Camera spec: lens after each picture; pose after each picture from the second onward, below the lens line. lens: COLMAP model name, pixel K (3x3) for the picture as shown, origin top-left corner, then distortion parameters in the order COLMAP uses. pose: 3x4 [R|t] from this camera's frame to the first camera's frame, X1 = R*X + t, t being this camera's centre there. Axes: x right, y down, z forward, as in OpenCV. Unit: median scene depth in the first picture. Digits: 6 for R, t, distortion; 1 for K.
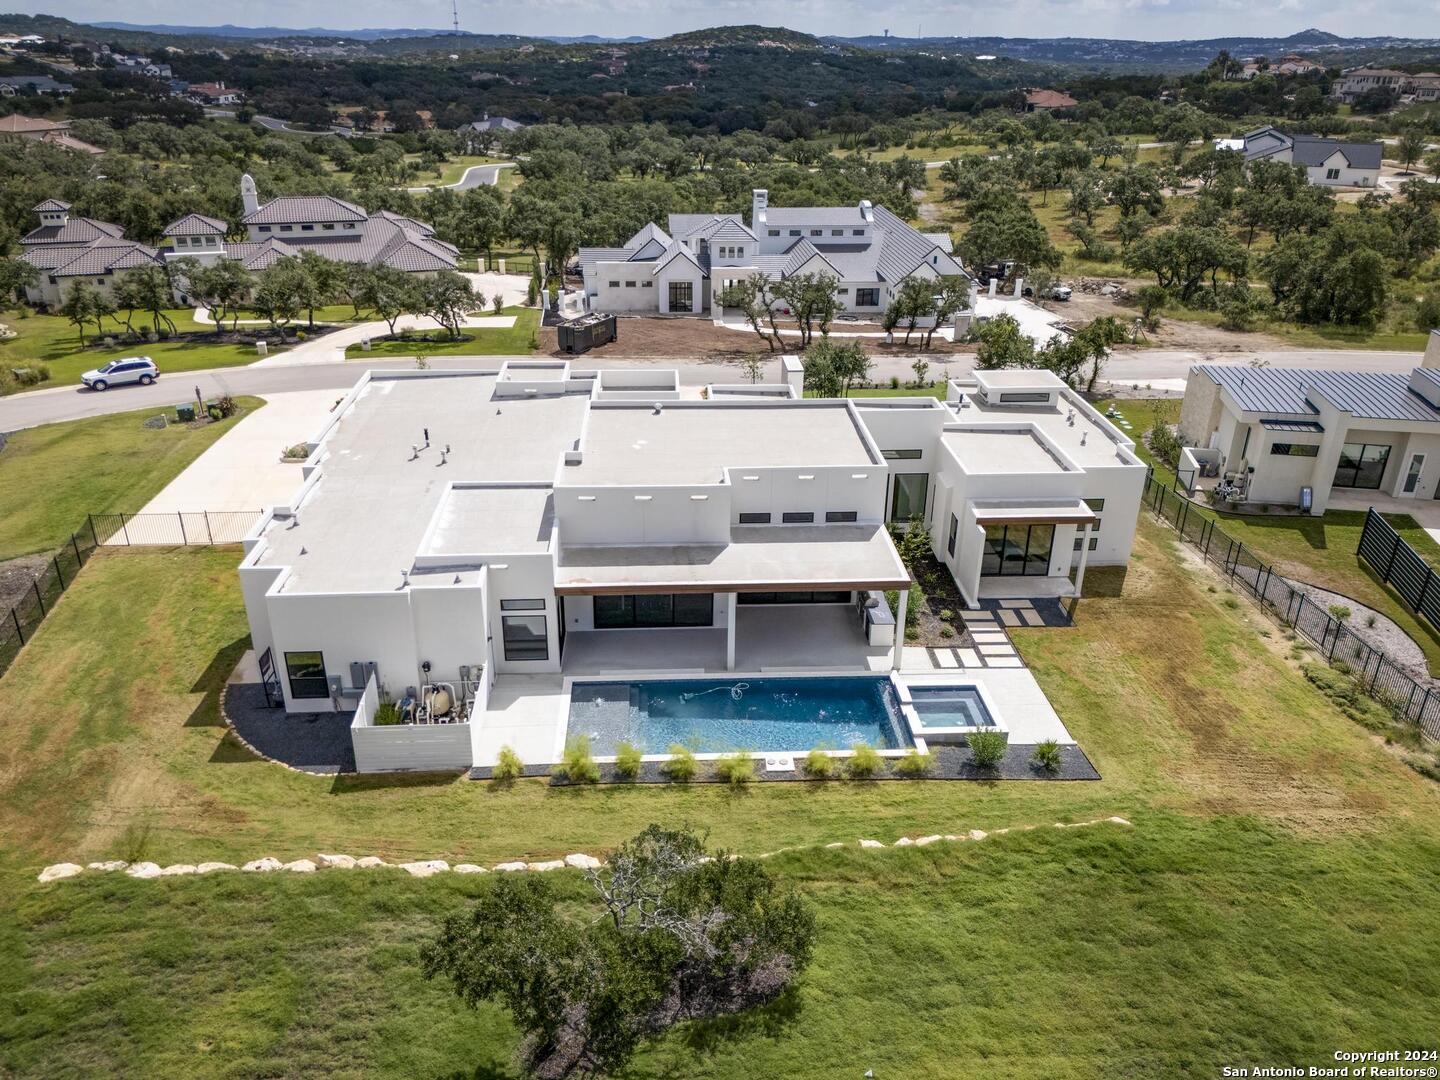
lens RADIAL K [[1070.7, 0, 720.4], [0, 1070.7, 539.2], [0, 0, 1]] dist [0.059451, -0.043601]
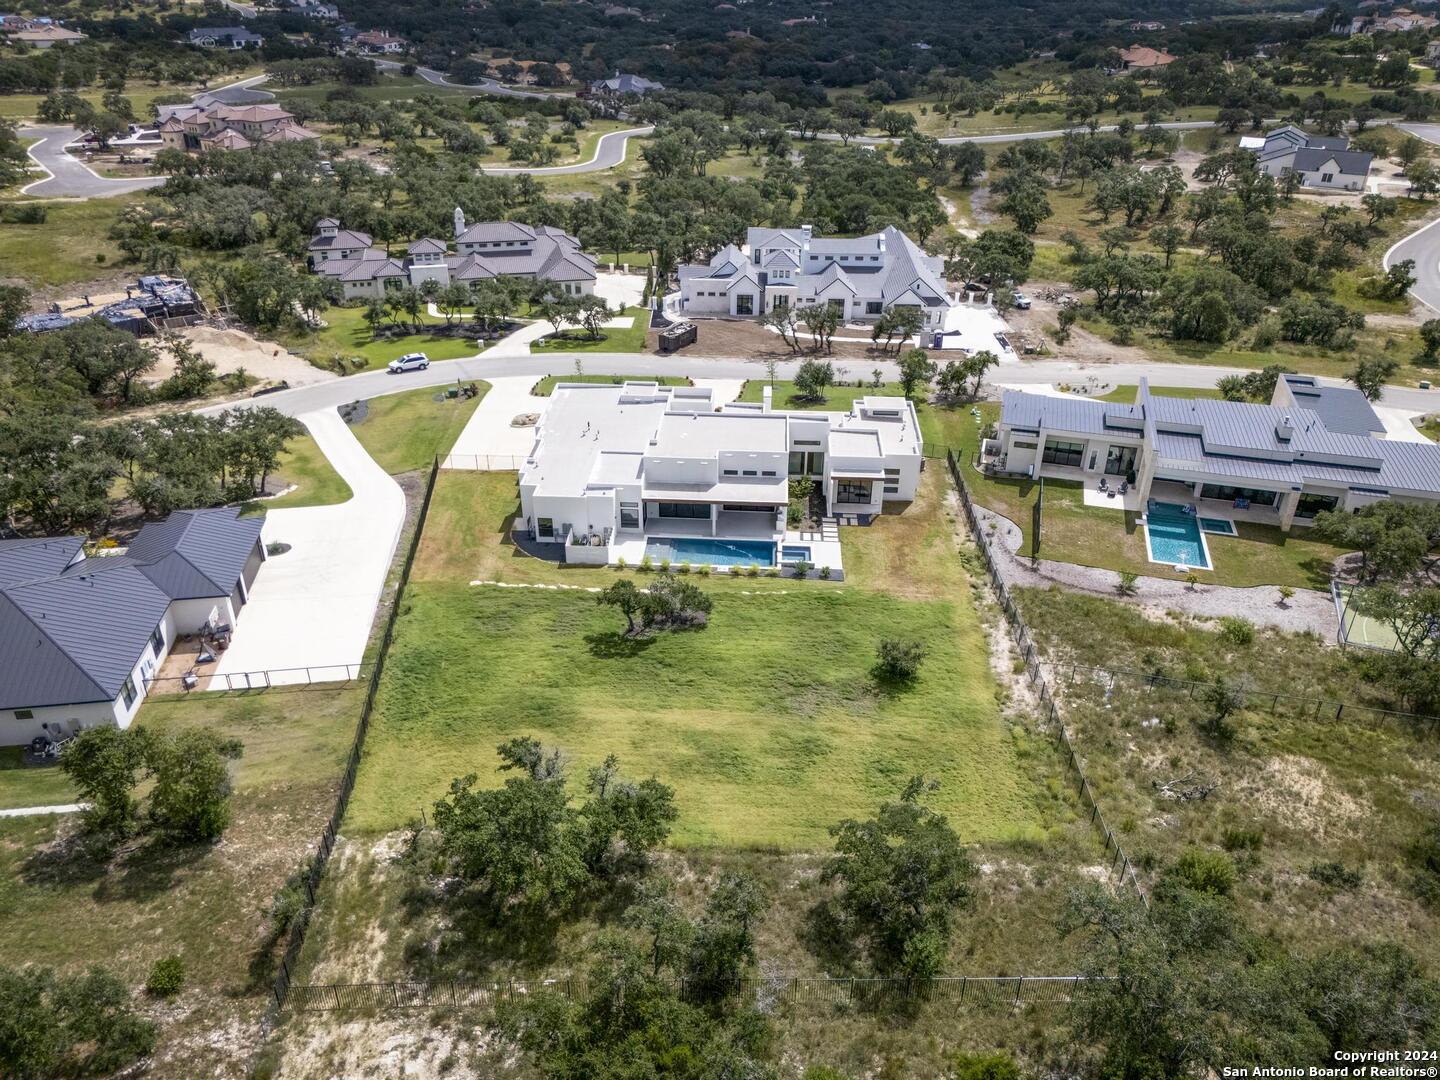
lens RADIAL K [[1070.7, 0, 717.9], [0, 1070.7, 538.1], [0, 0, 1]] dist [0.059451, -0.043601]
pose [[0.993415, 0.052508, -0.101829, 0.184220], [-0.044555, 0.995890, 0.078859, -0.043977], [0.105551, -0.073803, 0.991671, -0.958914]]
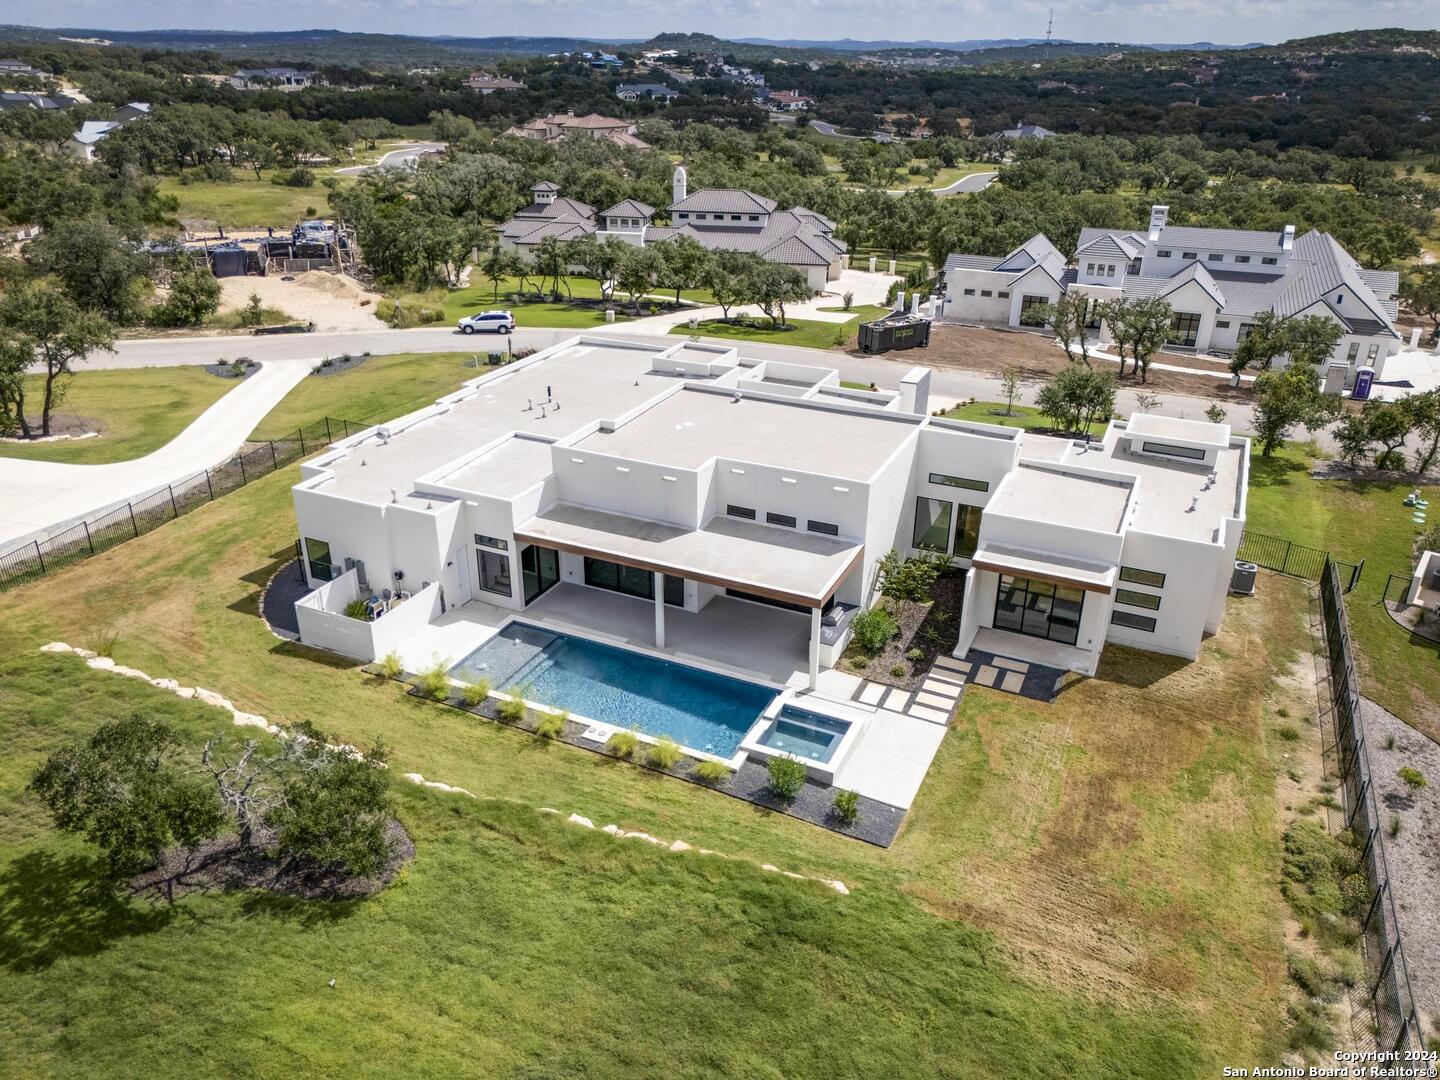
lens RADIAL K [[1070.7, 0, 720.3], [0, 1070.7, 527.2], [0, 0, 1]] dist [0.059451, -0.043601]
pose [[0.878973, 0.193794, -0.435717, 0.342669], [-0.201006, 0.979131, 0.029997, -0.023942], [0.432438, 0.061215, 0.899583, 0.066750]]
